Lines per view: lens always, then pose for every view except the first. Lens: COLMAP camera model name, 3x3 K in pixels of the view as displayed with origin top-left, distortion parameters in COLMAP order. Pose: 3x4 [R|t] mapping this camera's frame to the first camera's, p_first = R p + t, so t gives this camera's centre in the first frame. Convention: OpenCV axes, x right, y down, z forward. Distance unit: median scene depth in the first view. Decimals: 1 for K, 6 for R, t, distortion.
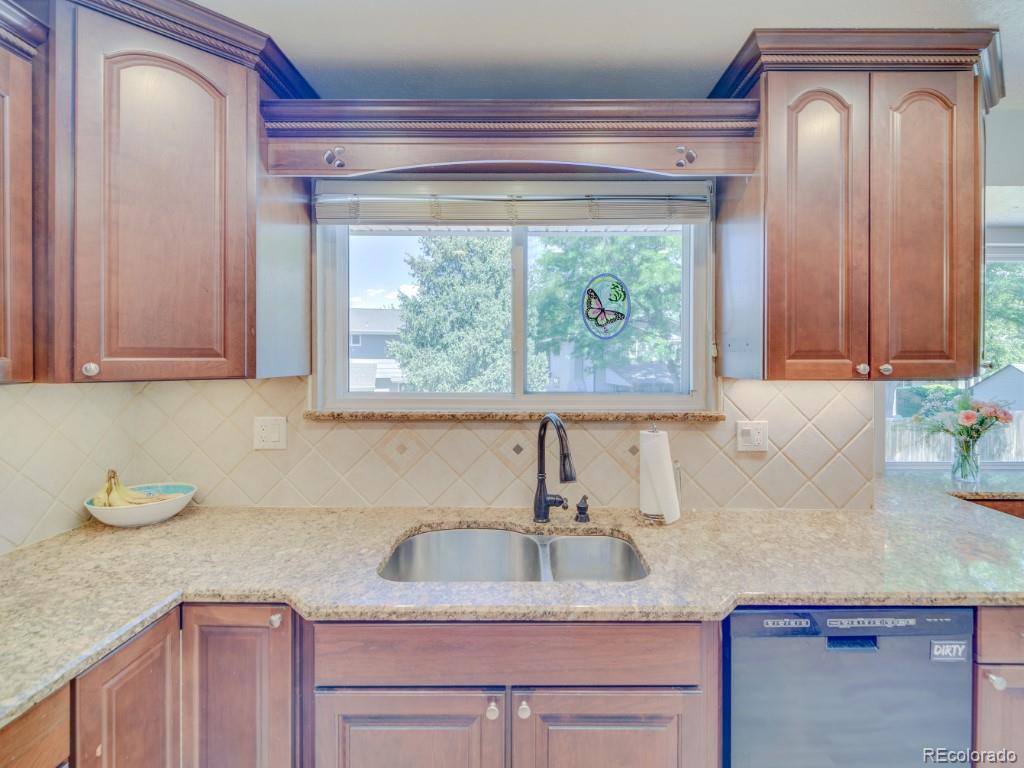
lens RADIAL K [[477.1, 0, 563.8], [0, 477.1, 366.5], [0, 0, 1]] dist [0.002080, -0.000224]
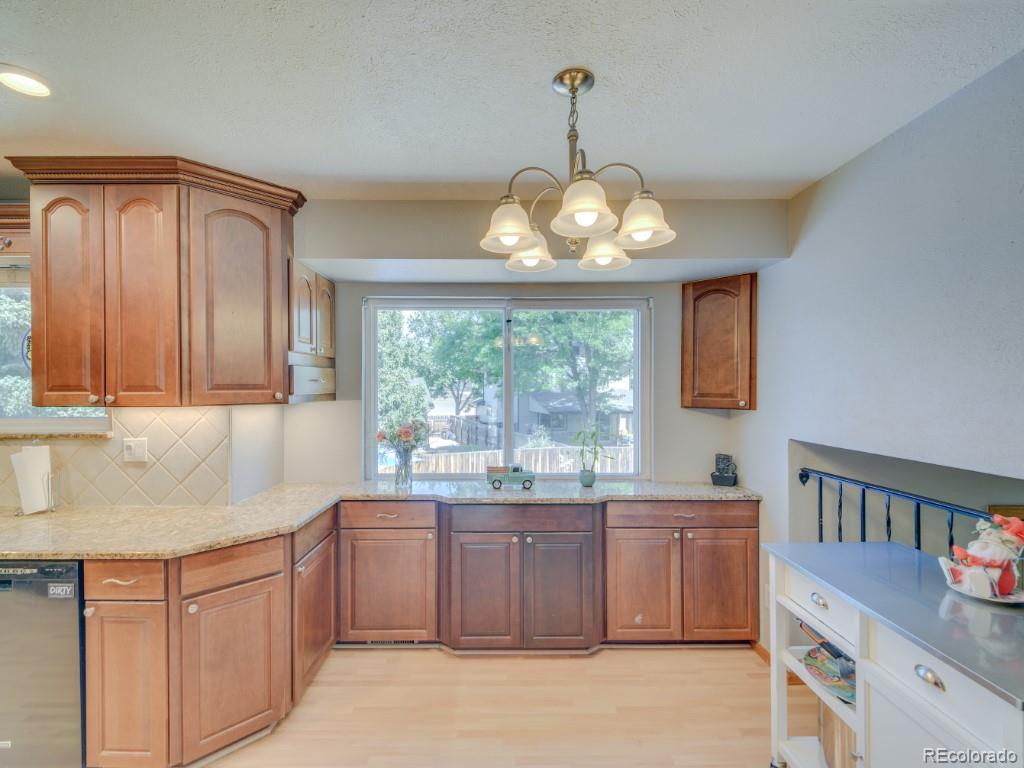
lens RADIAL K [[468.1, 0, 494.7], [0, 468.1, 394.8], [0, 0, 1]] dist [0.026486, -0.016647]
pose [[0.999991, -0.004002, -0.001512, 1.512822], [0.004002, 0.999992, 0.000171, -0.001508], [0.001512, -0.000178, 0.999999, -0.317466]]
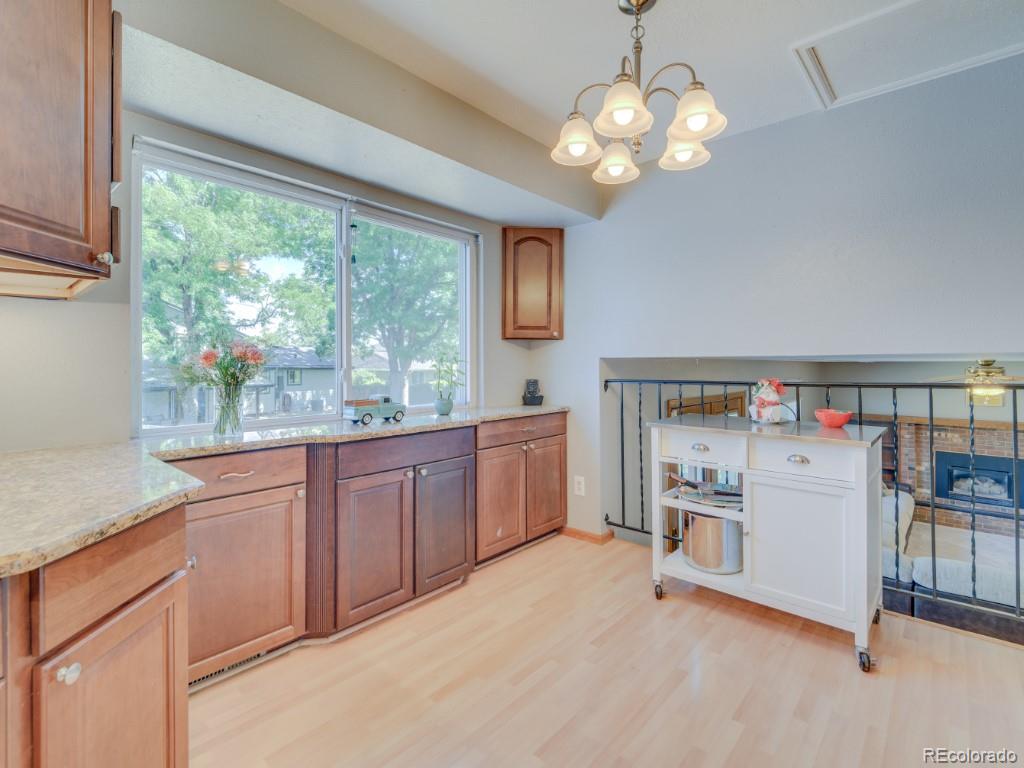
lens RADIAL K [[478.9, 0, 512.7], [0, 478.9, 366.4], [0, 0, 1]] dist [-0.002494, -0.001873]
pose [[0.670142, -0.004042, 0.742222, 0.786643], [0.010671, 0.999934, -0.004190, 0.168089], [-0.742156, 0.010729, 0.670141, 0.077105]]
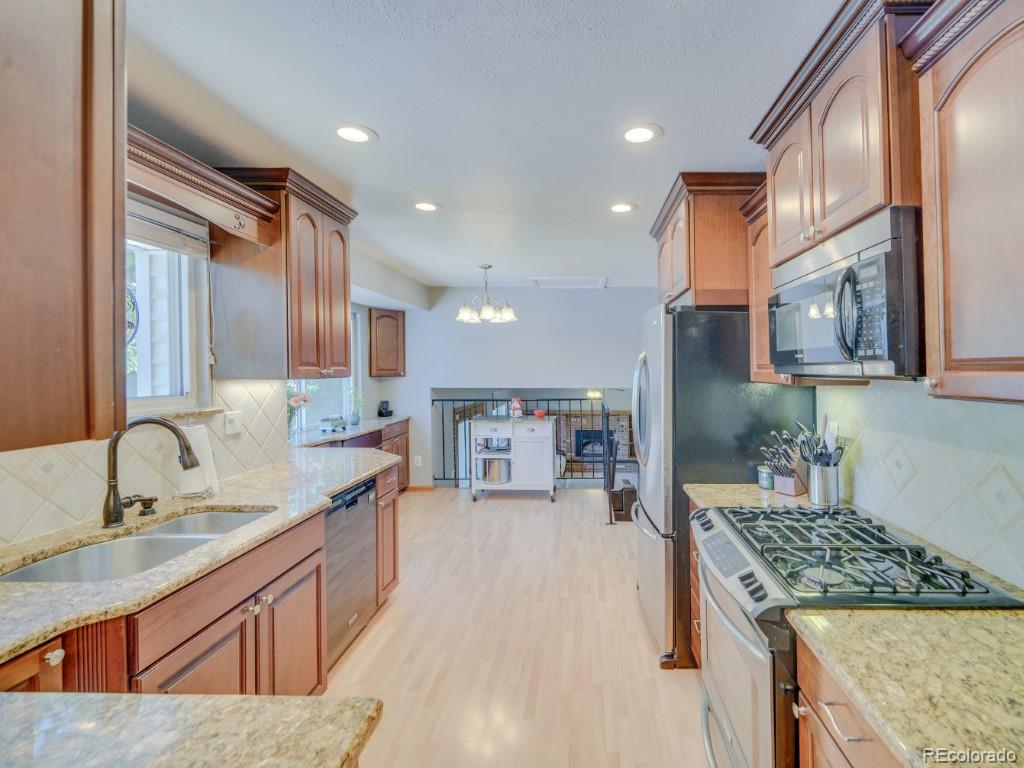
lens RADIAL K [[519.0, 0, 519.4], [0, 519.0, 360.3], [0, 0, 1]] dist [0.009476, -0.000739]
pose [[0.124207, 0.010254, 0.992203, -1.078542], [0.021739, 0.999678, -0.013053, 0.004756], [-0.992018, 0.023191, 0.123944, 0.000859]]
